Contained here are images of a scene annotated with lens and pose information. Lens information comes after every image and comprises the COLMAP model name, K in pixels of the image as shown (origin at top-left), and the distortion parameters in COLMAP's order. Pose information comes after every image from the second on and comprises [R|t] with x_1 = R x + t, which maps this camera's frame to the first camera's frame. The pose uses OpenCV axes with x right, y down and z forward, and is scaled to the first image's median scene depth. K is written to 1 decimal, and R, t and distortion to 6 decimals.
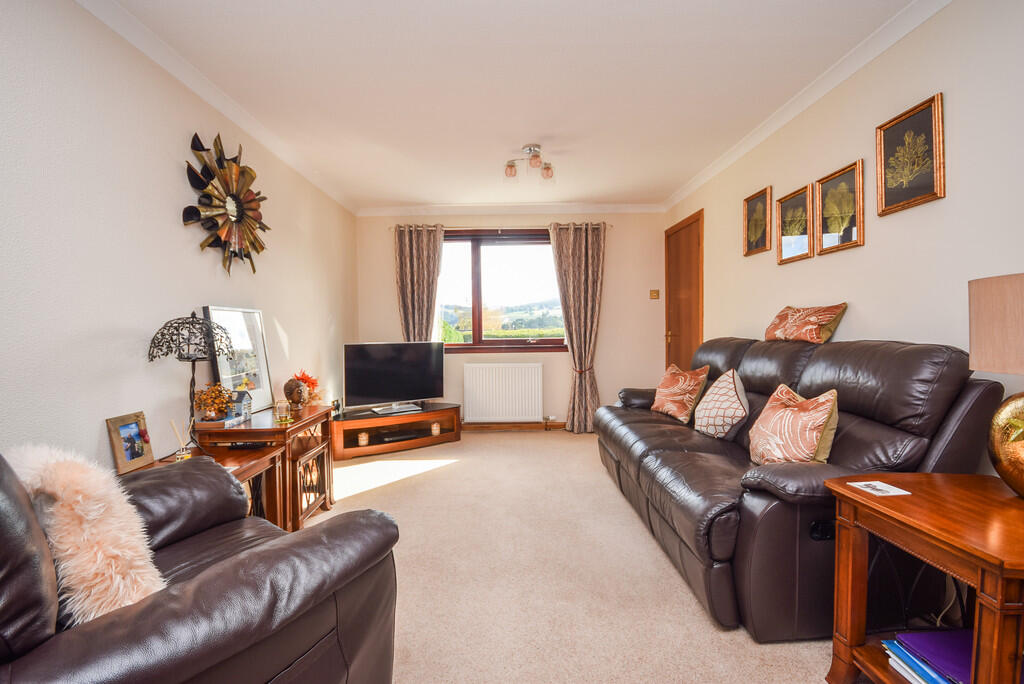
lens RADIAL K [[456.6, 0, 512.0], [0, 456.6, 342.0], [0, 0, 1]] dist [-0.013129, -0.000343]
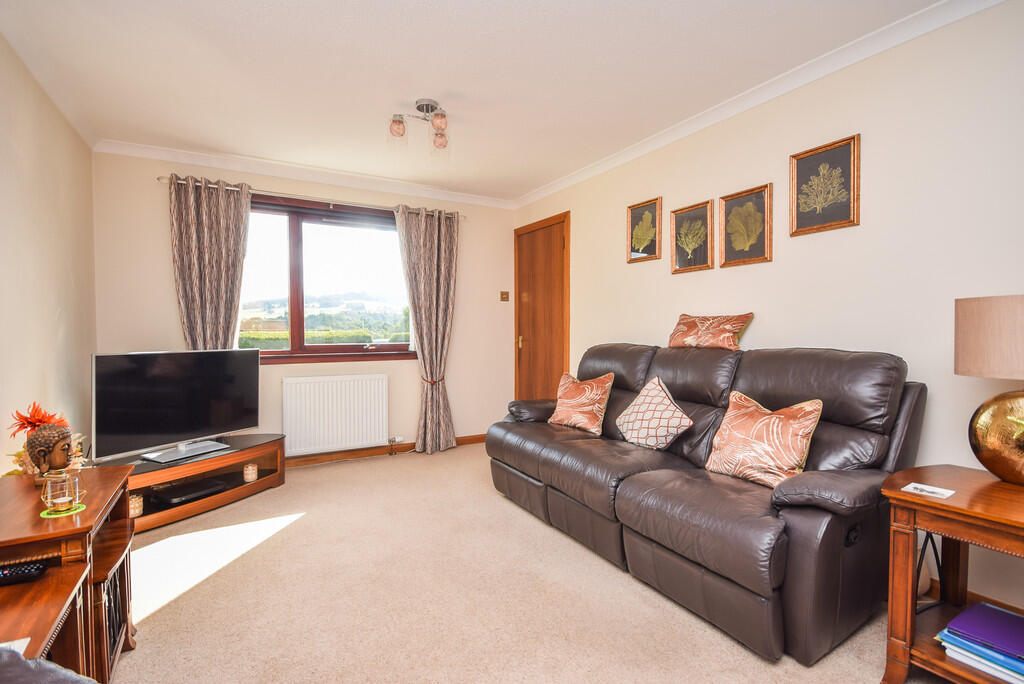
lens RADIAL K [[473.7, 0, 490.7], [0, 473.7, 343.8], [0, 0, 1]] dist [-0.000912, -0.000444]
pose [[0.868688, -0.004594, 0.495337, -0.218311], [0.004092, 0.999989, 0.002098, -0.009822], [-0.495342, 0.000204, 0.868698, 0.188065]]
